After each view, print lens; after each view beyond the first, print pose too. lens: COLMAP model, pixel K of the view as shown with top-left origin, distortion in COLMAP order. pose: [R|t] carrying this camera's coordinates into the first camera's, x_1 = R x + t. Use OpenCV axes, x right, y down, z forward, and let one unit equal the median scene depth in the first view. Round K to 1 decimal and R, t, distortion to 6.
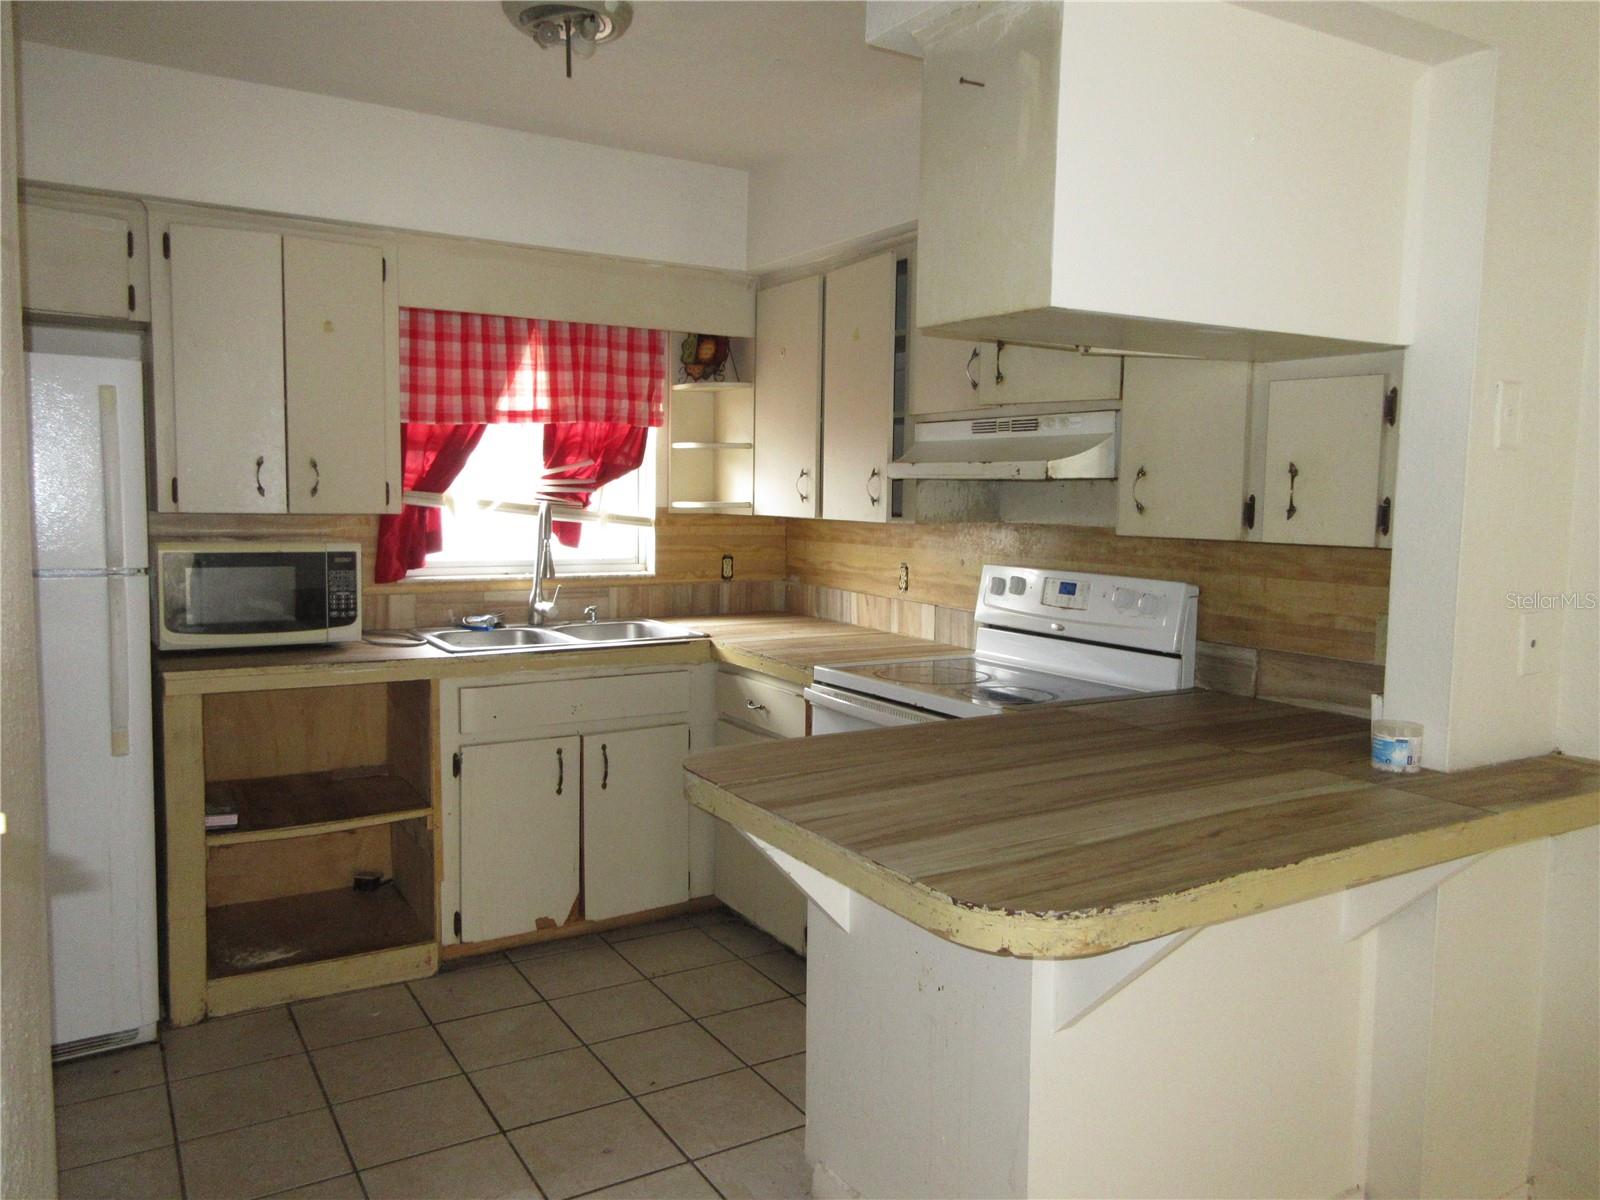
lens RADIAL K [[1203.2, 0, 791.8], [0, 1203.2, 600.9], [0, 0, 1]] dist [0.031123, -0.006969]
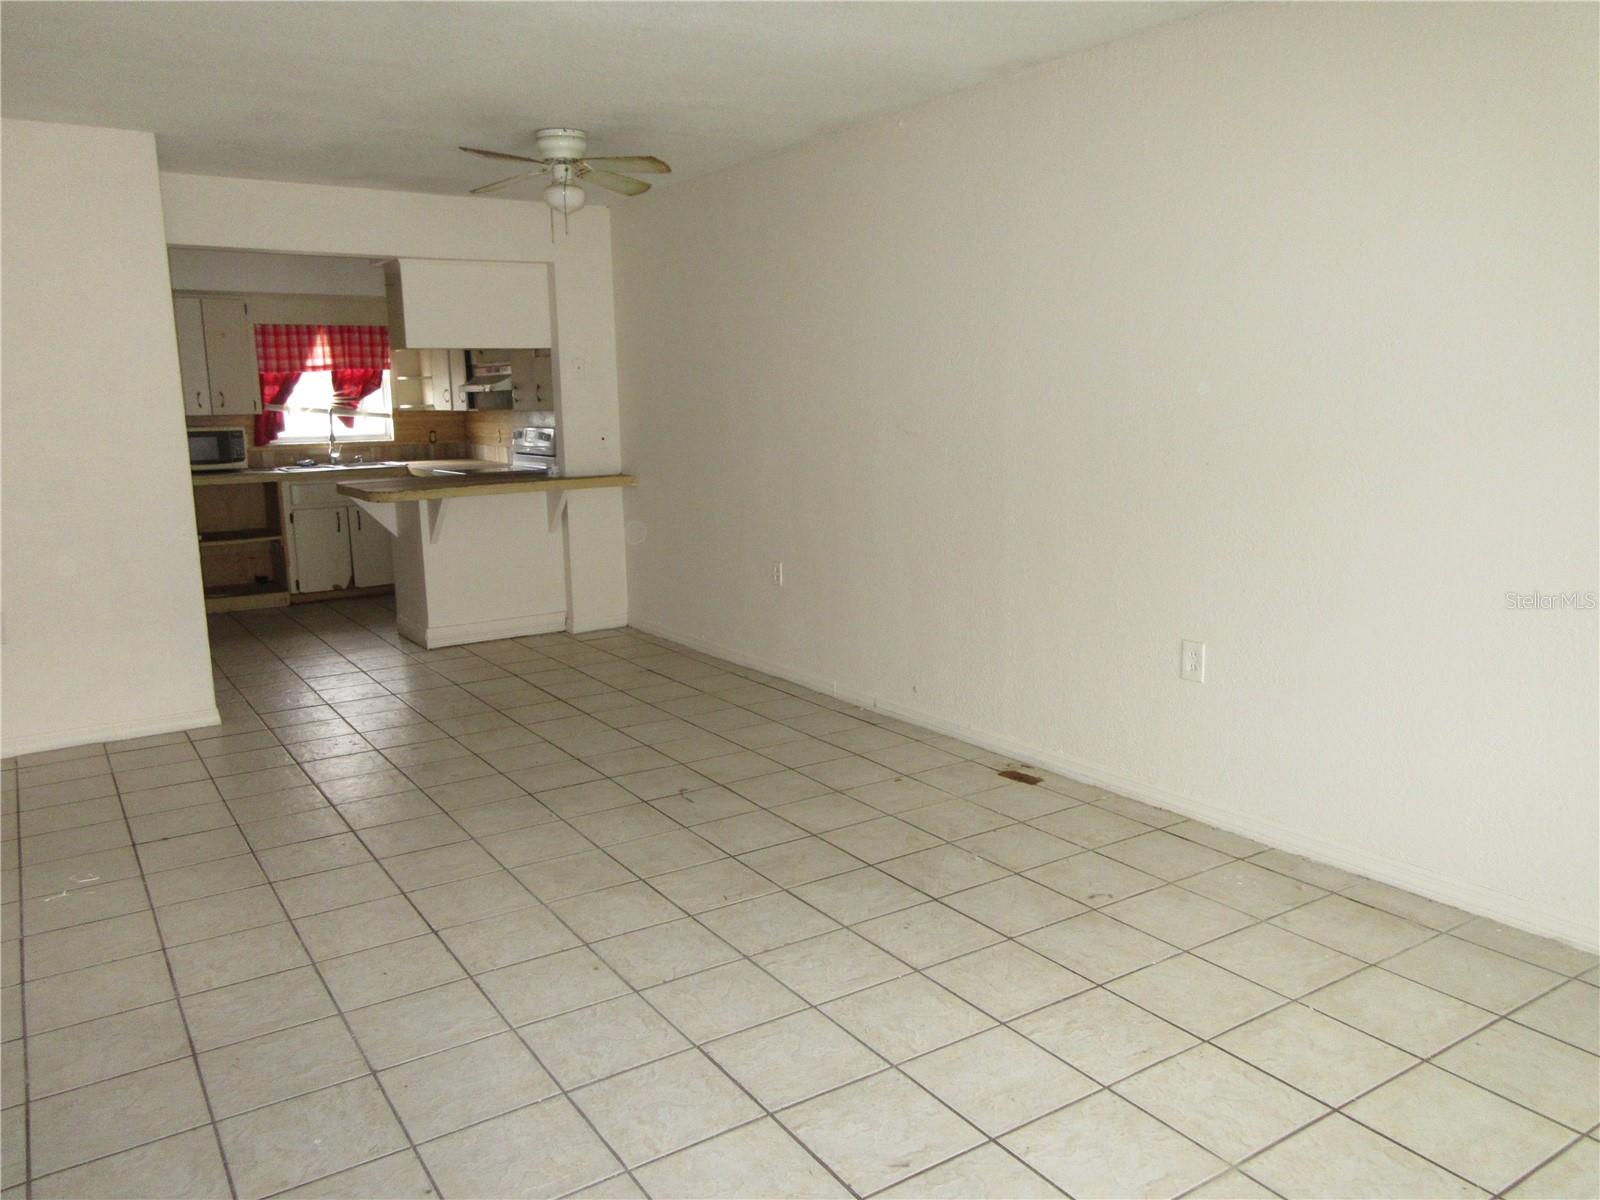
lens RADIAL K [[1203.2, 0, 791.8], [0, 1203.2, 600.9], [0, 0, 1]] dist [0.031123, -0.006969]
pose [[0.998666, -0.041129, 0.031208, 0.552474], [0.038560, 0.996138, 0.078879, 0.128919], [-0.034331, -0.077570, 0.996396, -1.259523]]
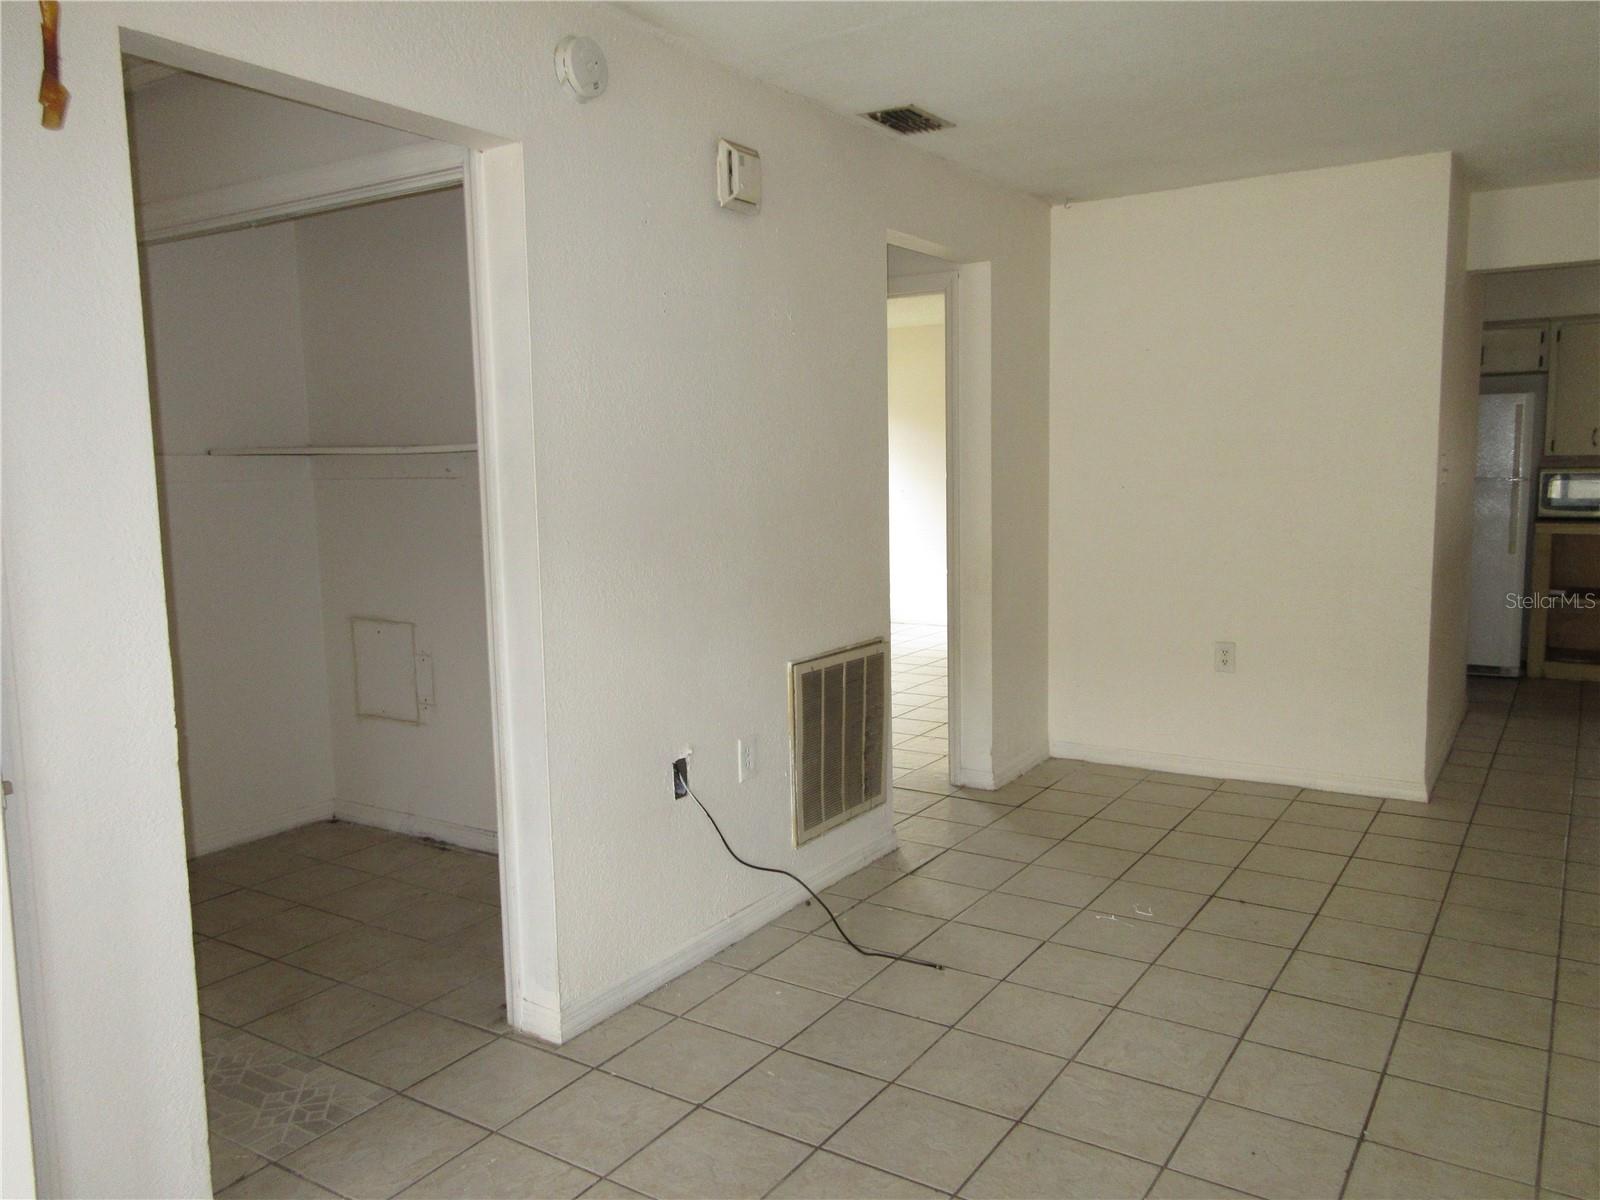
lens RADIAL K [[1189.8, 0, 800.0], [0, 1189.8, 600.0], [0, 0, 1]] dist [0.006315, -0.000420]
pose [[0.431834, 0.082546, -0.898168, 0.738322], [-0.053191, 0.996401, 0.066001, 0.100584], [0.900384, 0.019273, 0.434670, -0.994291]]
